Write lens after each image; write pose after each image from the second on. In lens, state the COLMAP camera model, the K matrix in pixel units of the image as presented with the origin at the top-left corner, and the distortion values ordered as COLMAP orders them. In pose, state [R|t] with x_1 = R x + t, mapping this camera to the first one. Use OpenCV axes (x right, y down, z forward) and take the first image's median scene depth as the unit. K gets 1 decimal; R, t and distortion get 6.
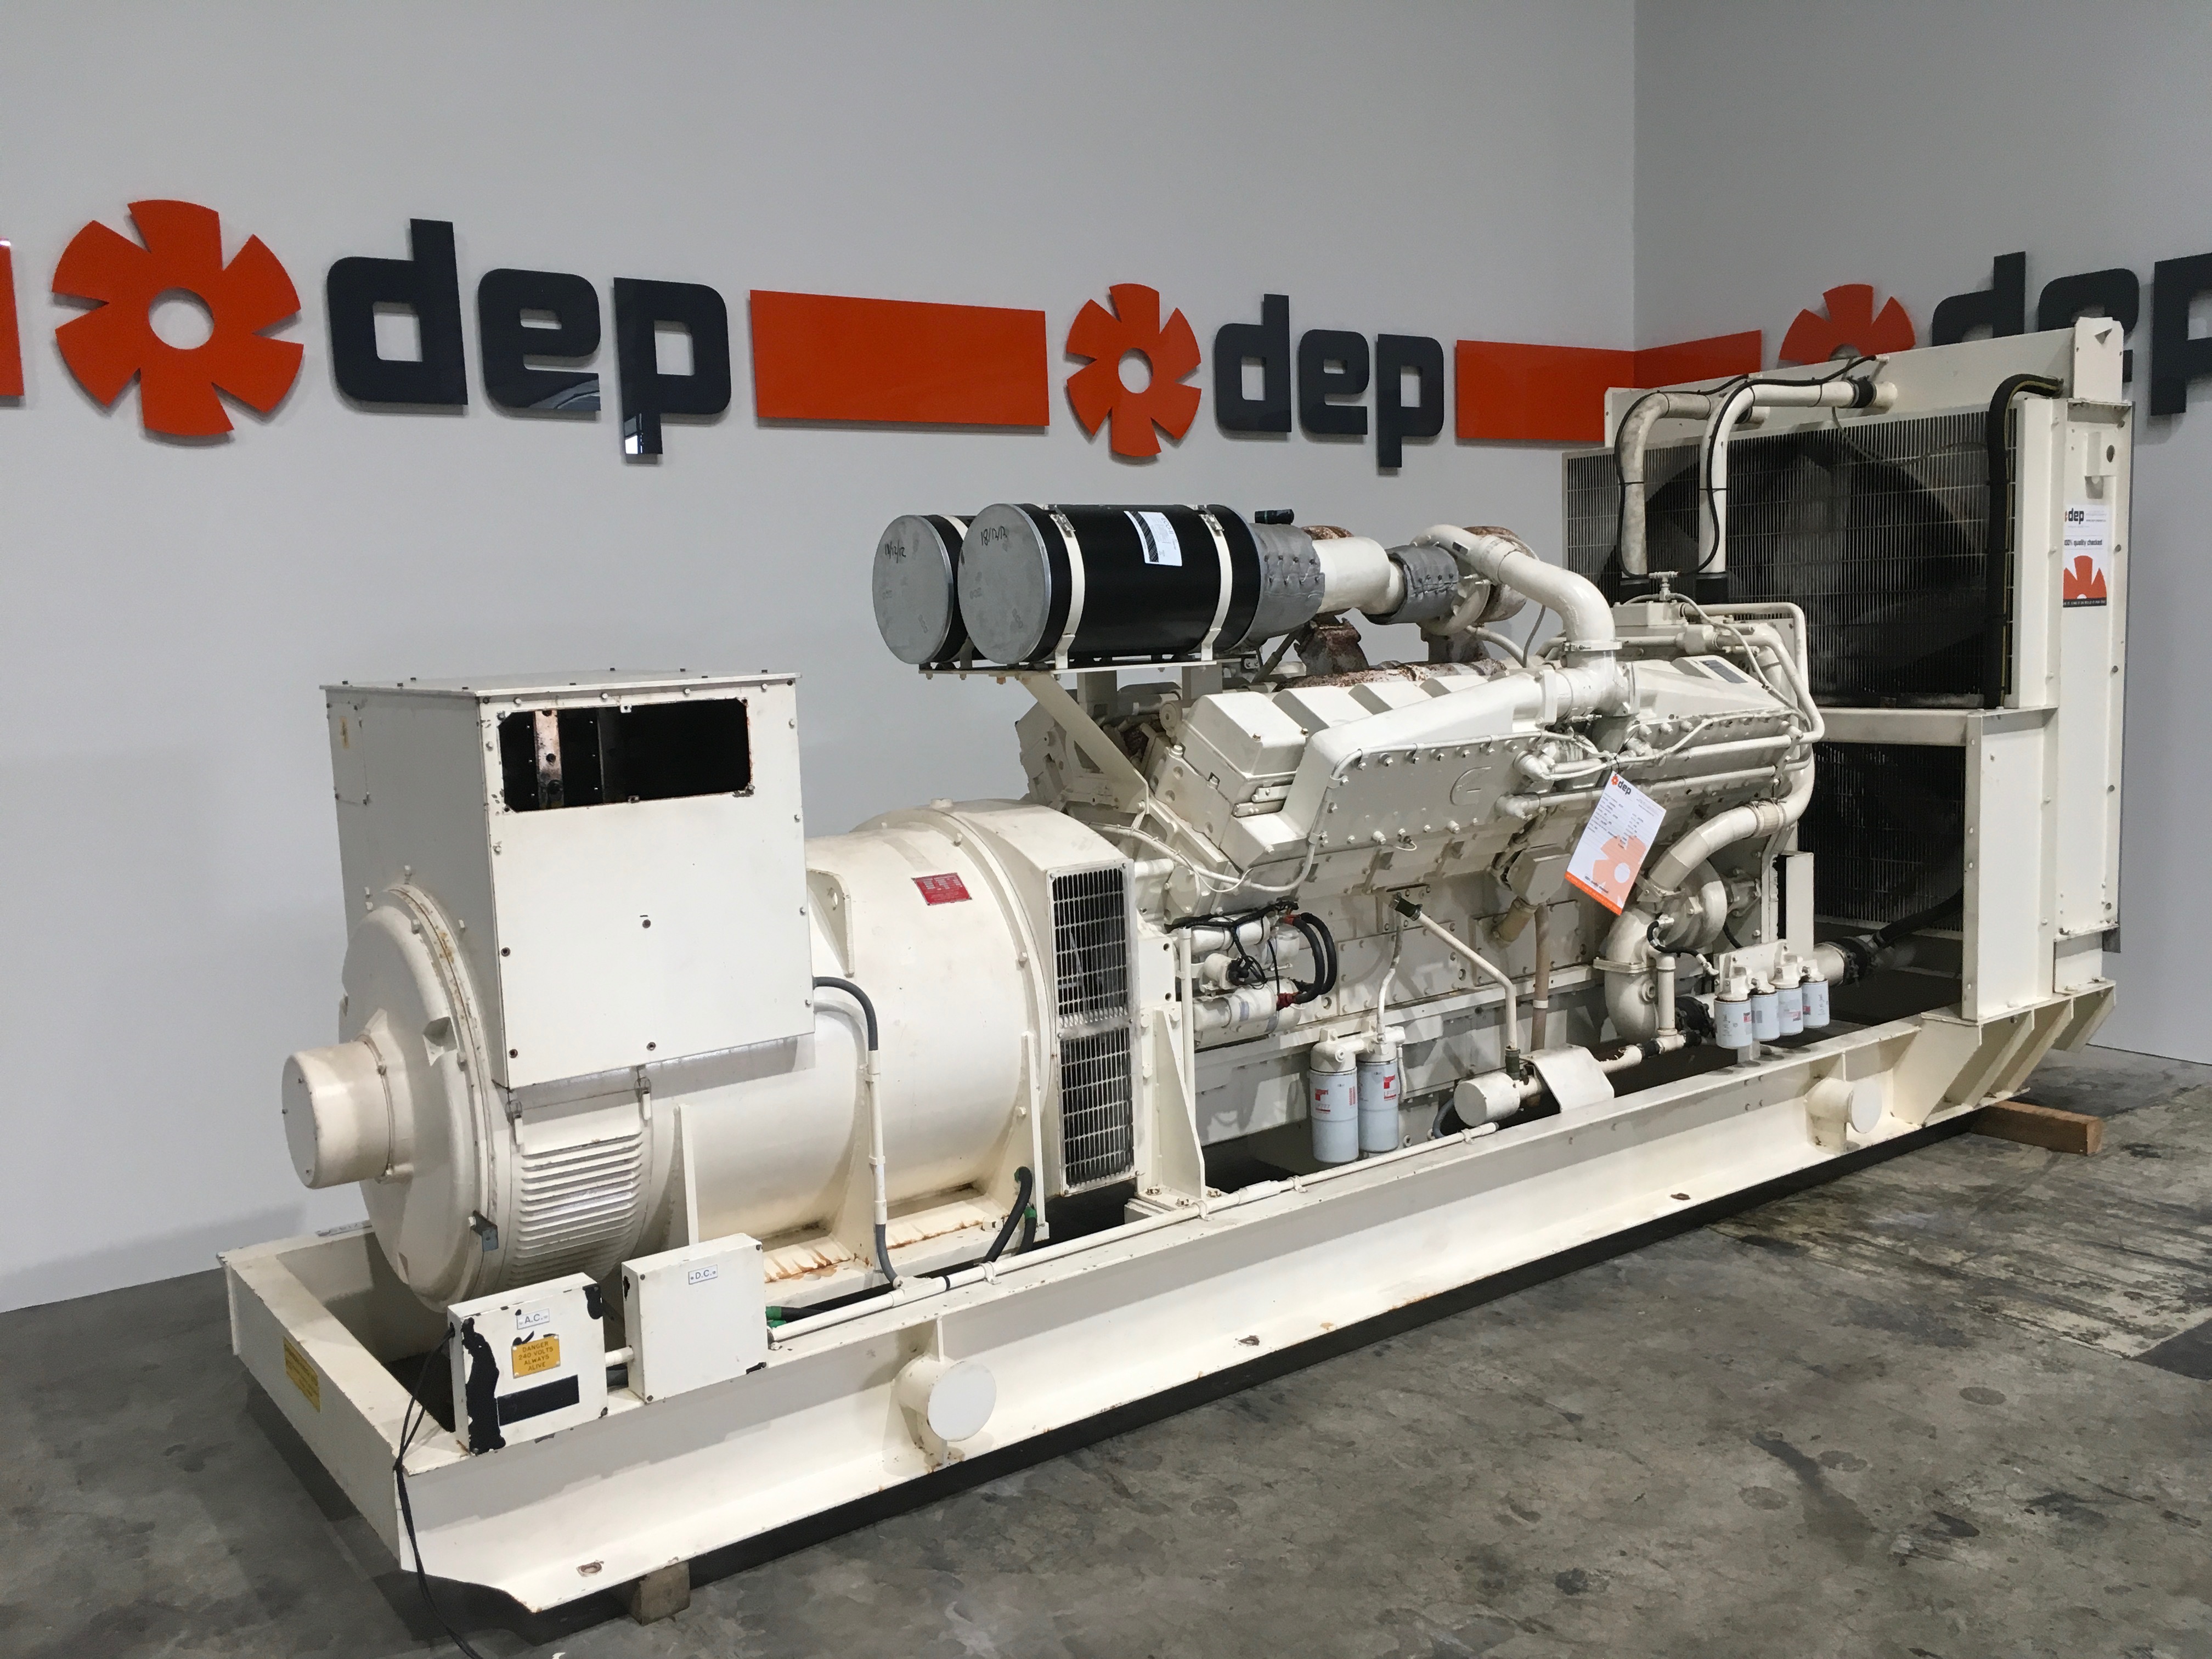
lens RADIAL K [[1879.8, 0, 1118.8], [0, 1879.8, 826.0], [0, 0, 1]] dist [0.083268, -0.118447]
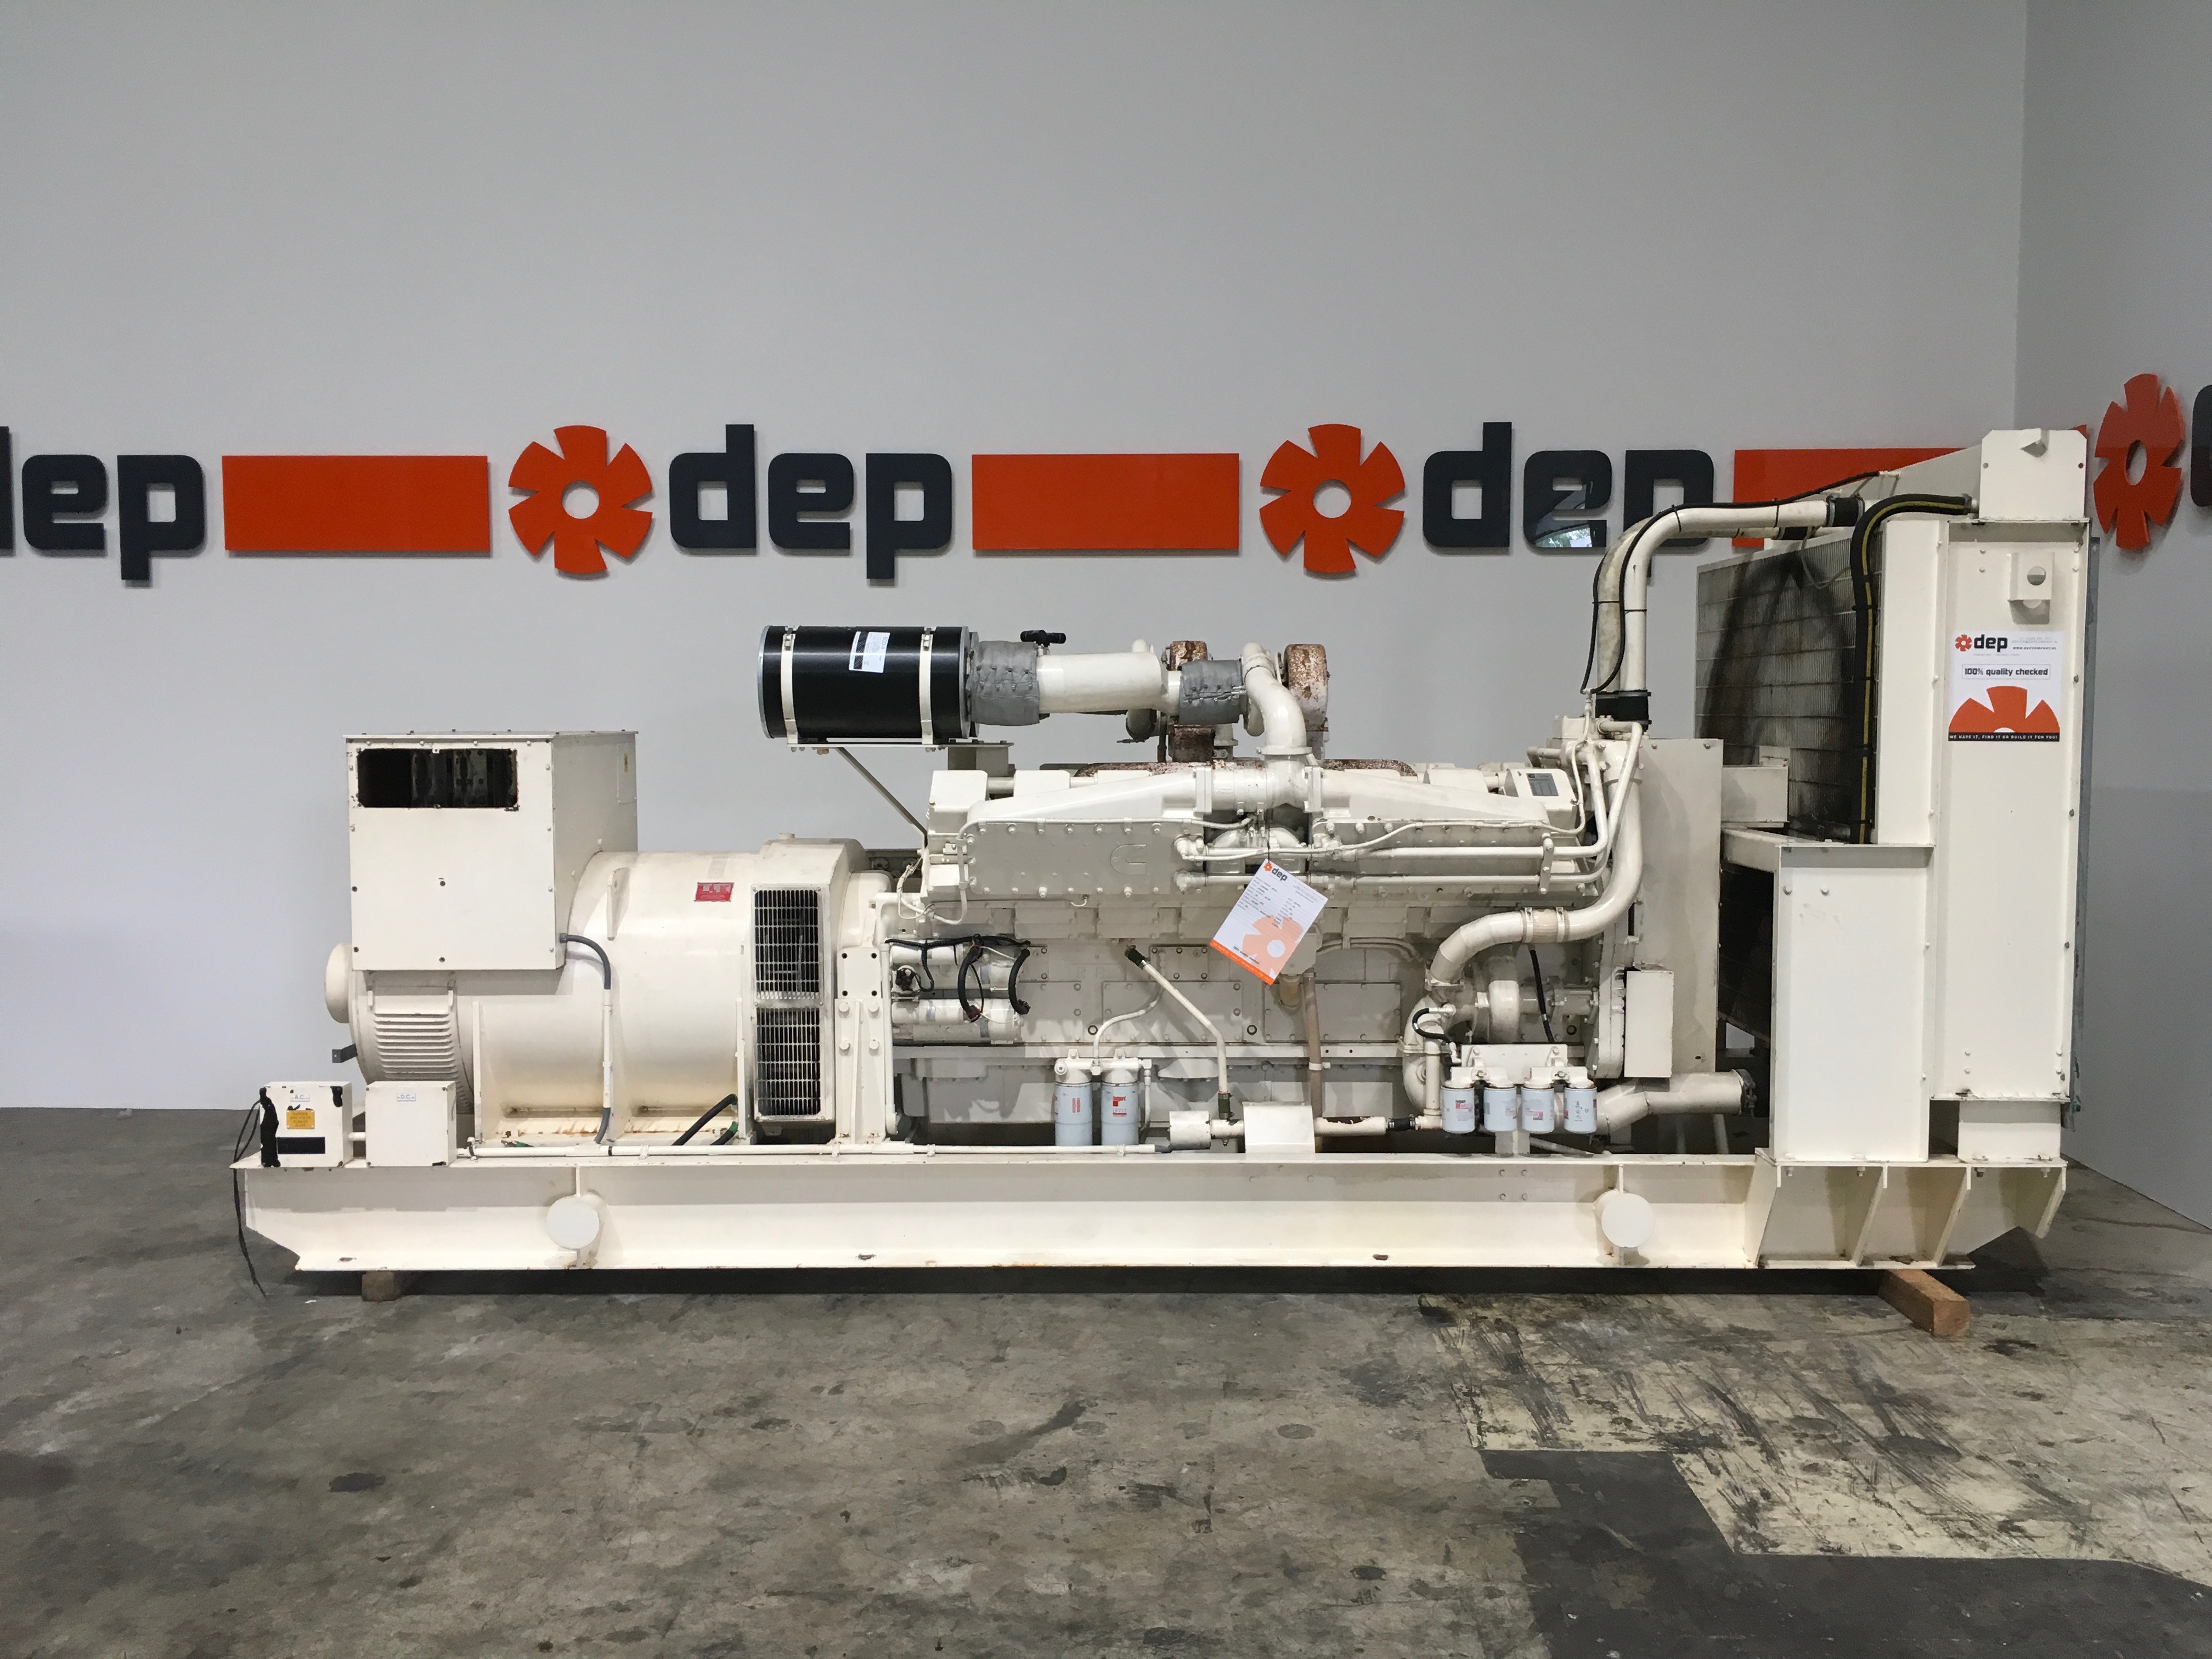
lens RADIAL K [[1879.8, 0, 1109.9], [0, 1879.8, 825.0], [0, 0, 1]] dist [0.083268, -0.118447]
pose [[0.802156, 0.074605, -0.592436, 0.805565], [-0.098550, 0.995099, -0.008124, -0.028657], [0.588926, 0.064901, 0.805577, 0.013805]]
